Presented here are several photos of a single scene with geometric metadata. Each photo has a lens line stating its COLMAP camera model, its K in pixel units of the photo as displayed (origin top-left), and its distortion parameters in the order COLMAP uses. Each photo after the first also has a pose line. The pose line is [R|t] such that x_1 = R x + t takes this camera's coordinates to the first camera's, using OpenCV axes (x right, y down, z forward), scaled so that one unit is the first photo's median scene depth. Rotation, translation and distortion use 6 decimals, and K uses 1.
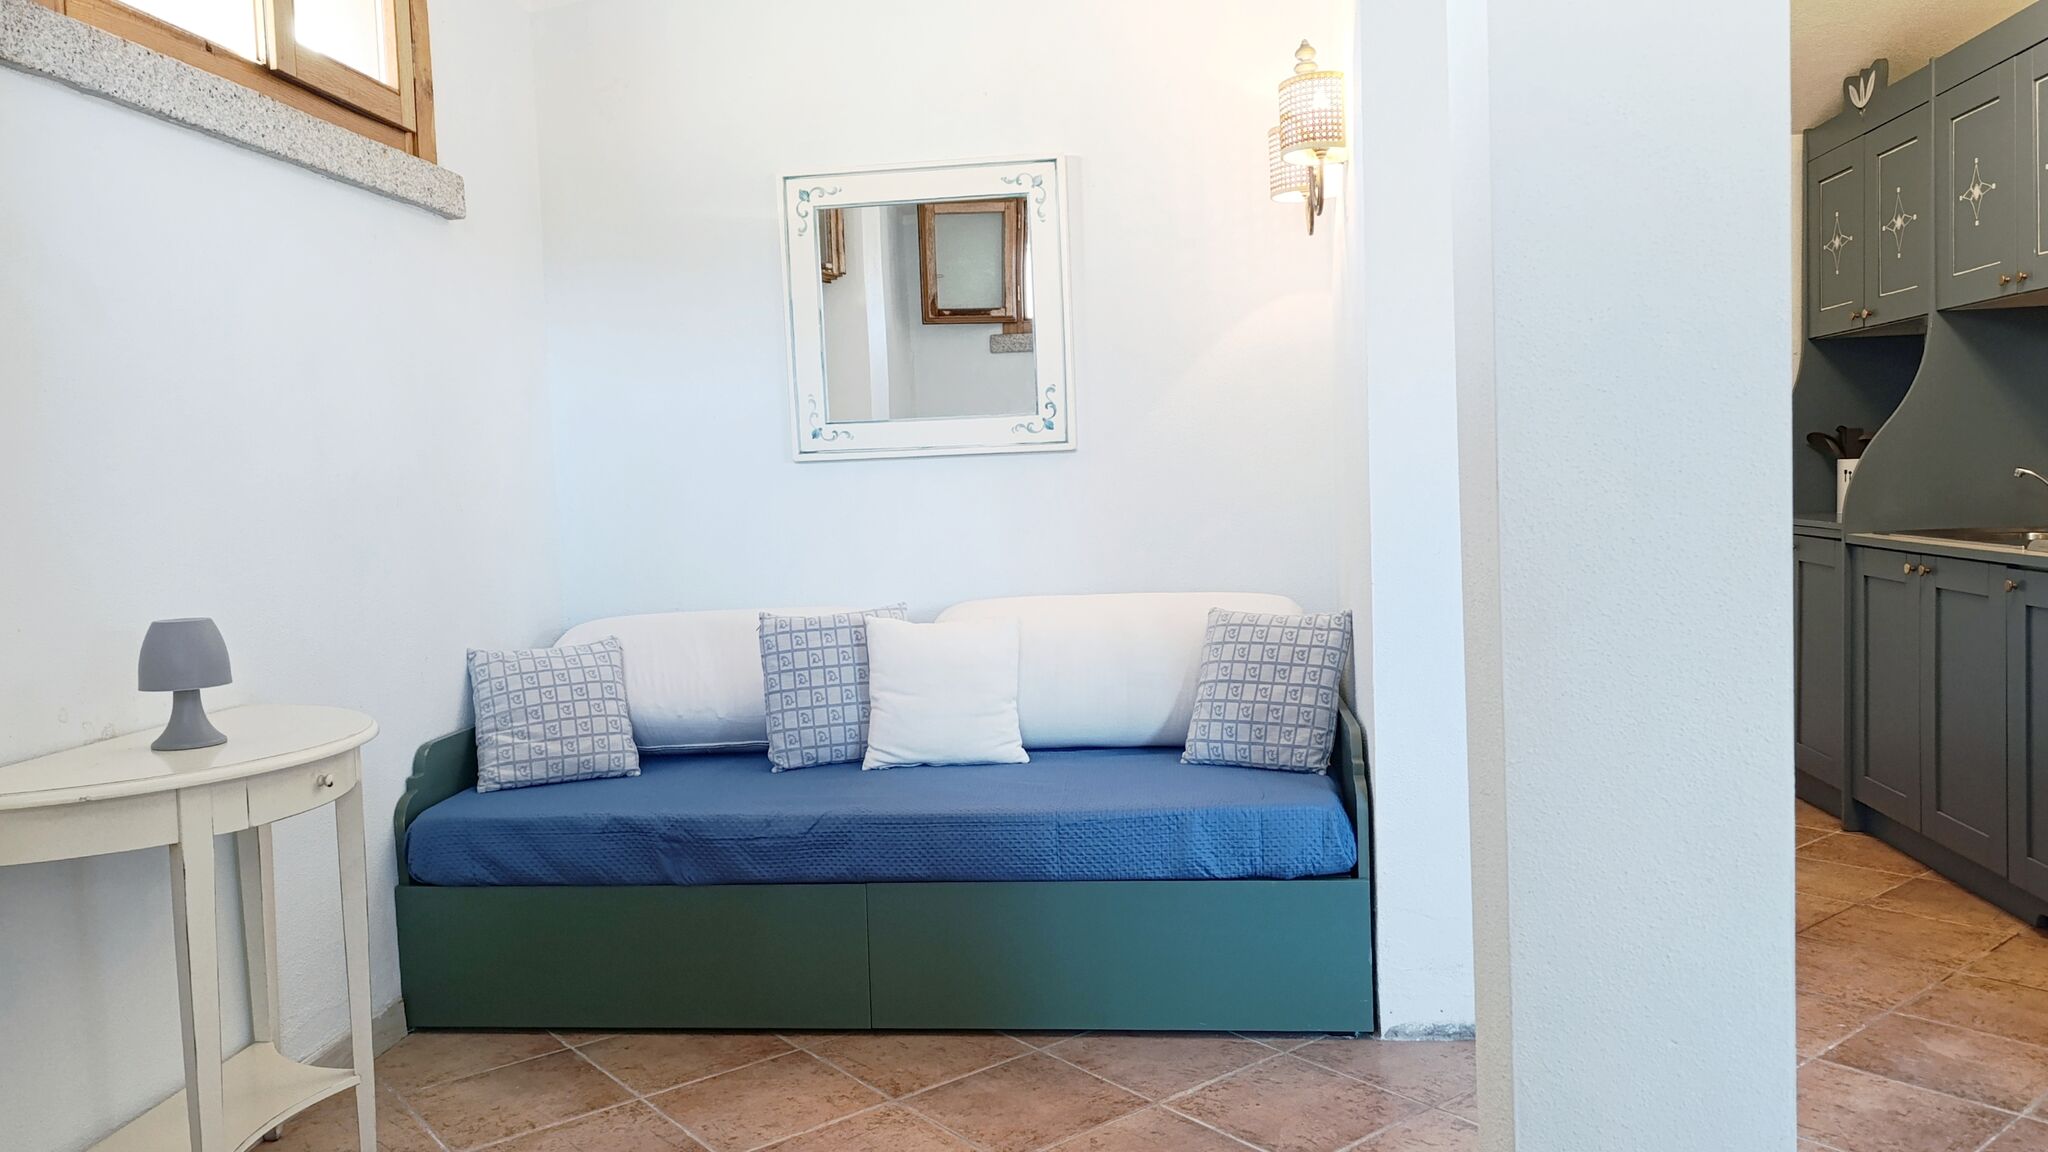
lens RADIAL K [[1459.2, 0, 1038.3], [0, 1459.2, 566.9], [0, 0, 1]] dist [0.043701, -0.050421]
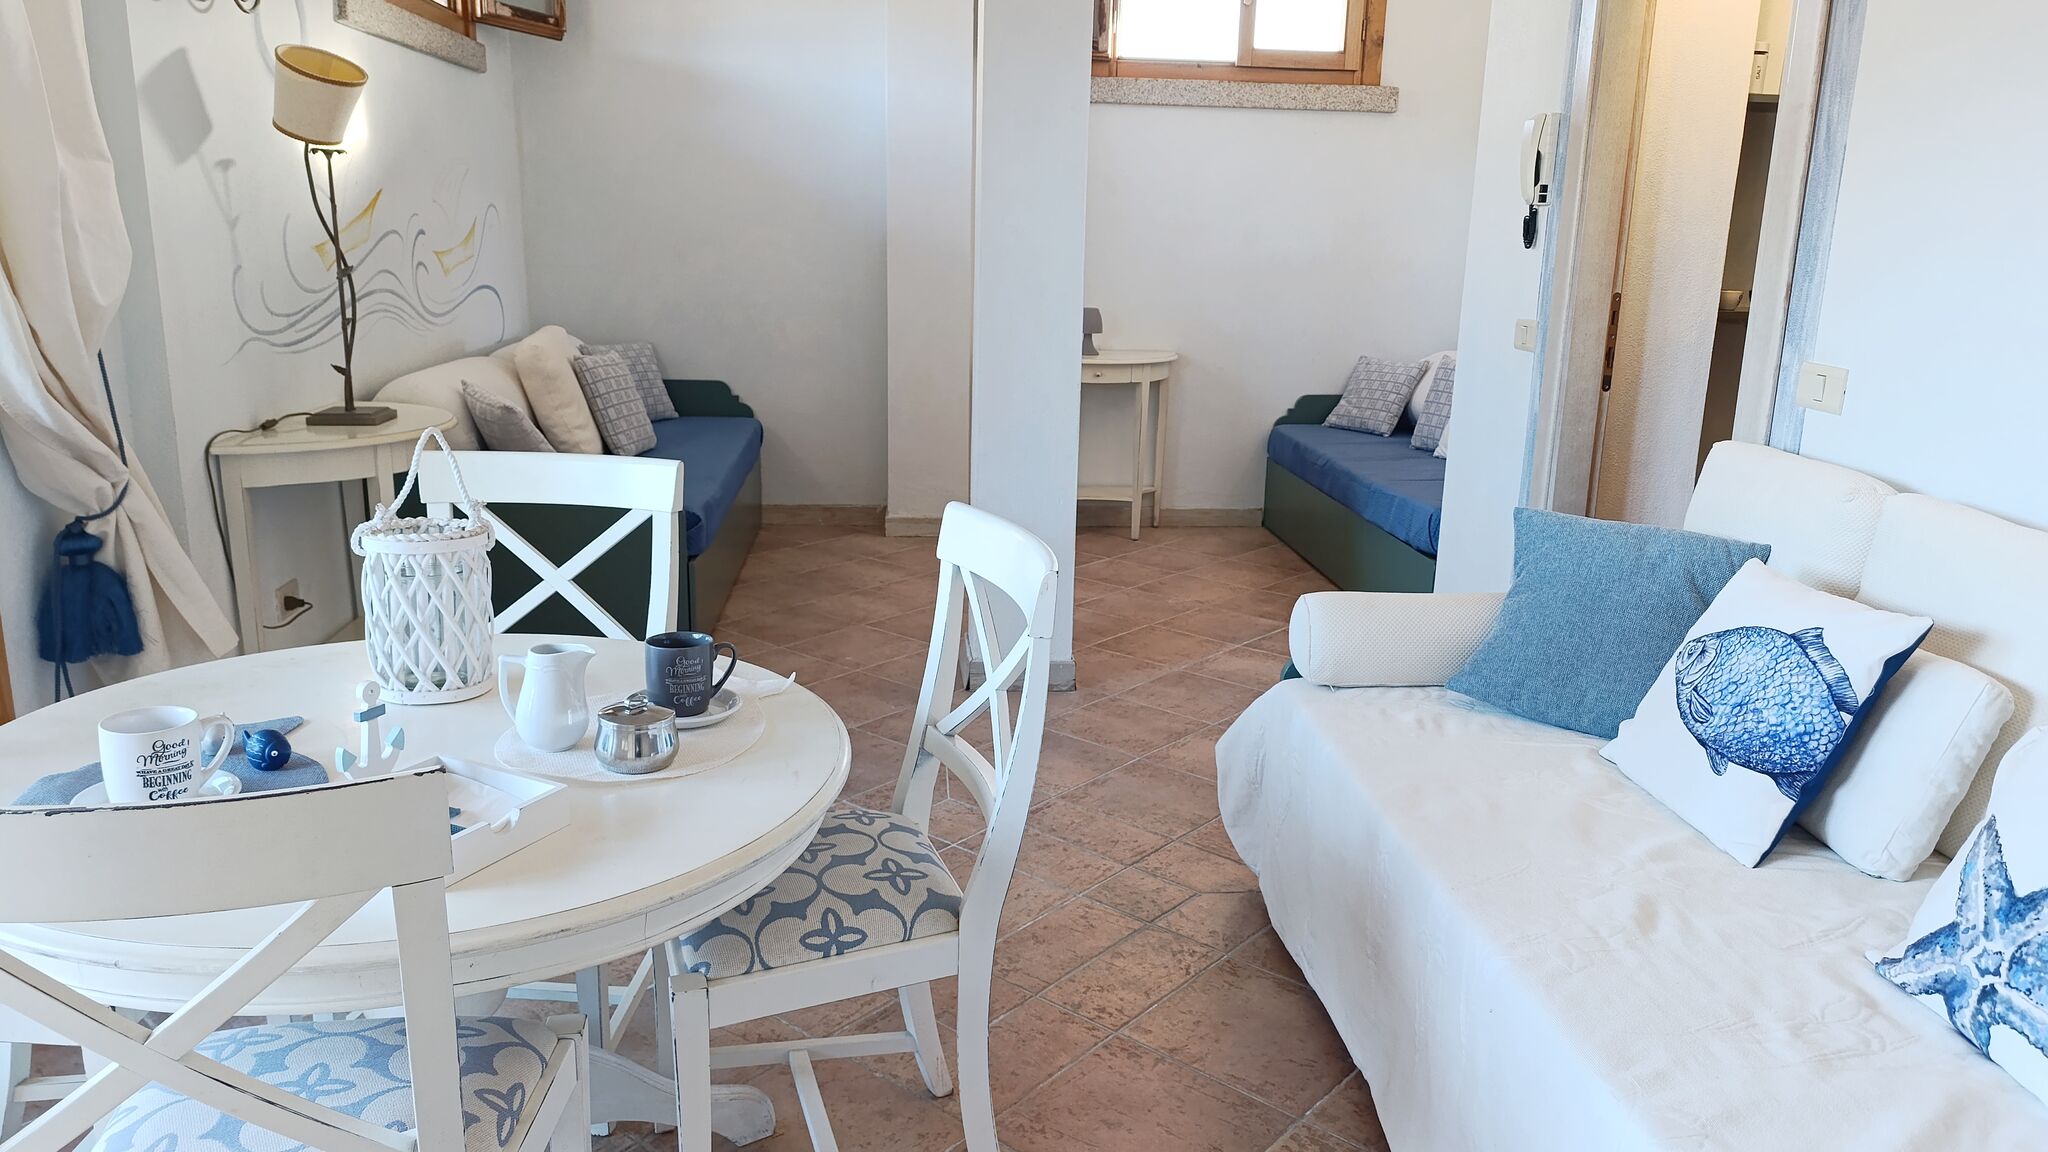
lens RADIAL K [[1402.9, 0, 1028.8], [0, 1402.9, 563.1], [0, 0, 1]] dist [0.036104, -0.040064]
pose [[0.198472, 0.268113, -0.942722, 1.375586], [-0.092846, 0.962674, 0.254240, -0.110388], [0.975699, 0.037068, 0.215957, 0.229840]]
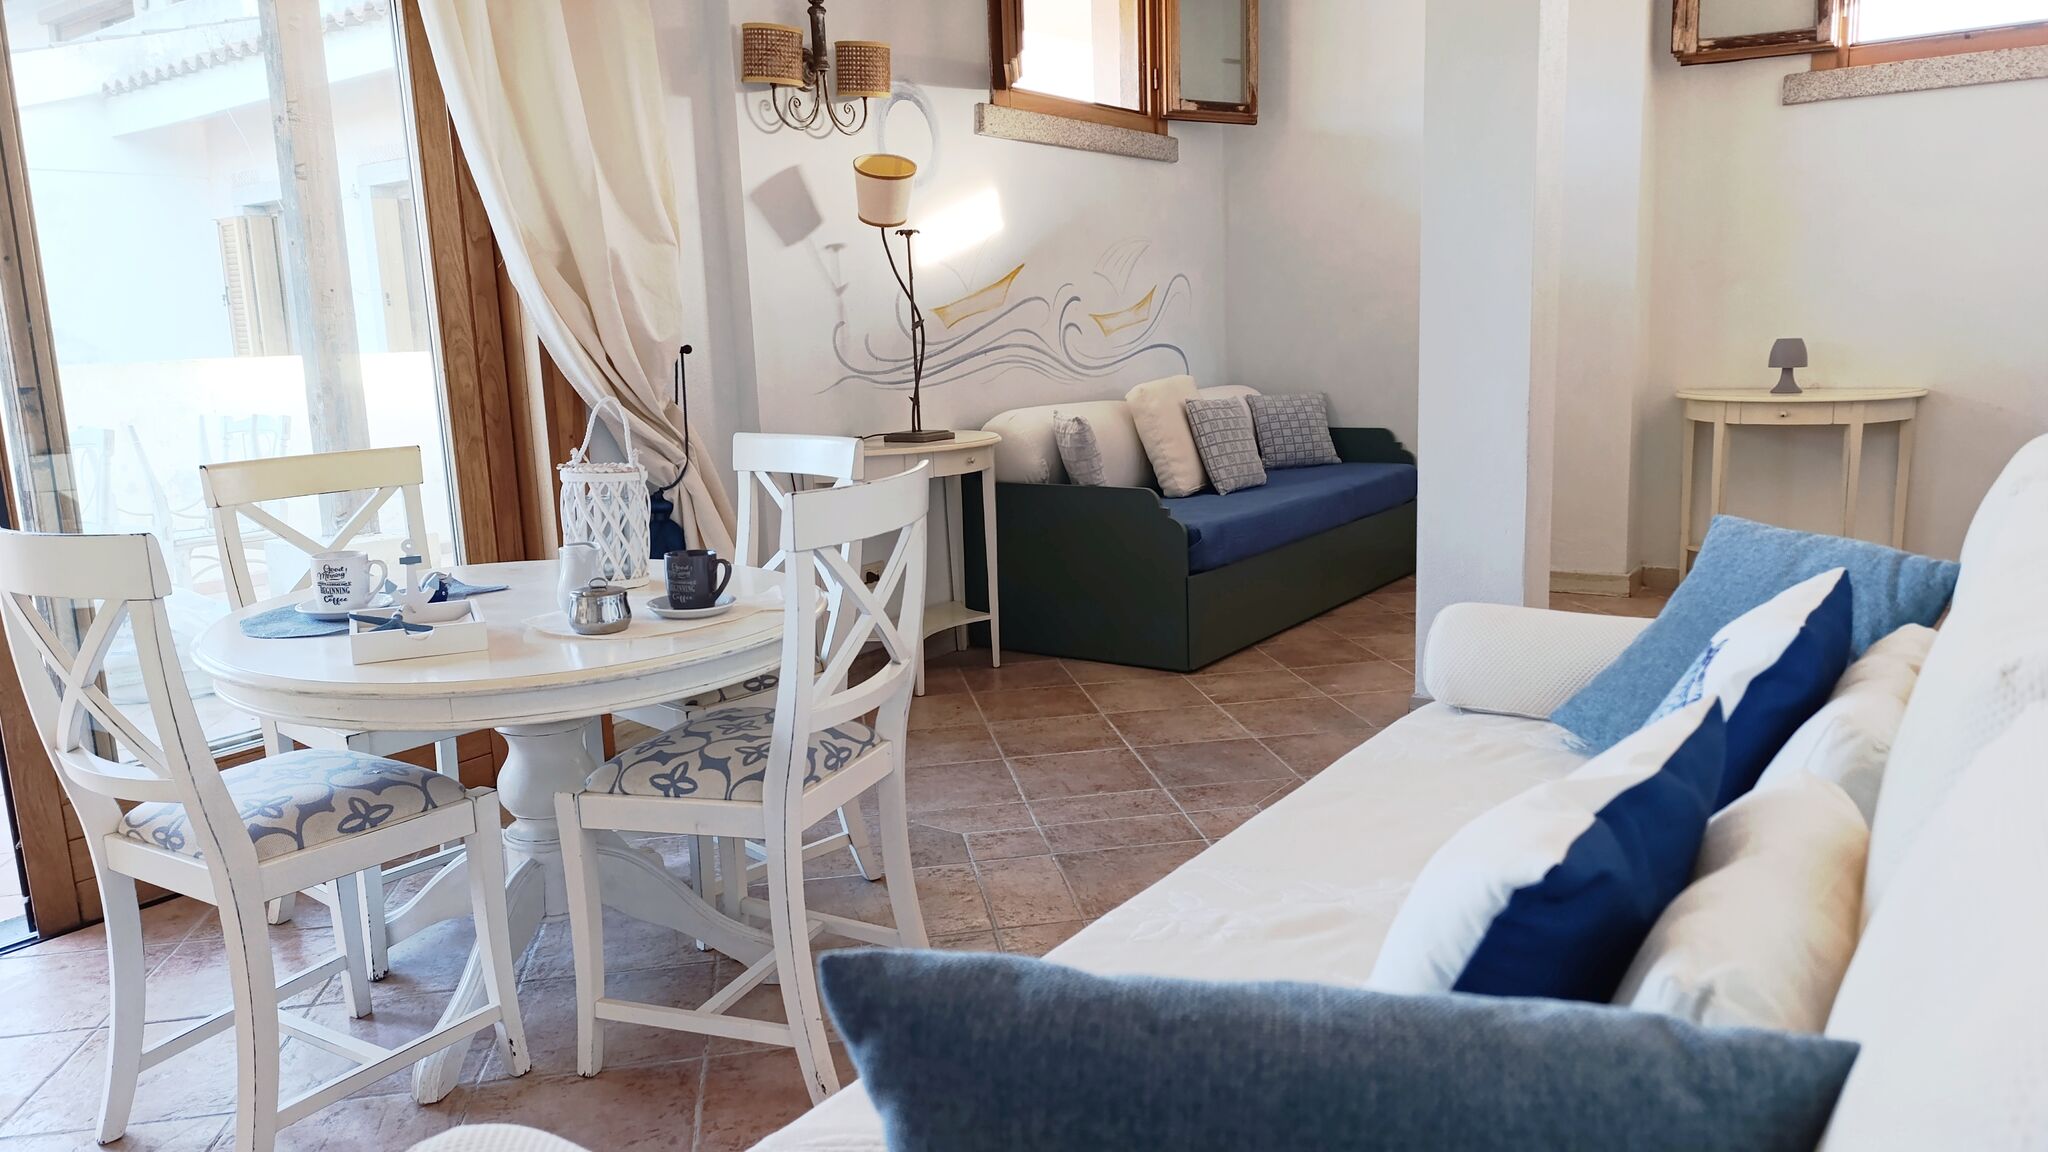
lens RADIAL K [[1378.4, 0, 1024.0], [0, 1378.4, 576.0], [0, 0, 1]] dist [0.037224, -0.044328]
pose [[-0.486258, 0.207794, -0.848749, 1.354049], [0.000672, 0.971403, 0.237437, -0.084132], [0.873815, 0.114885, -0.472492, 0.698806]]
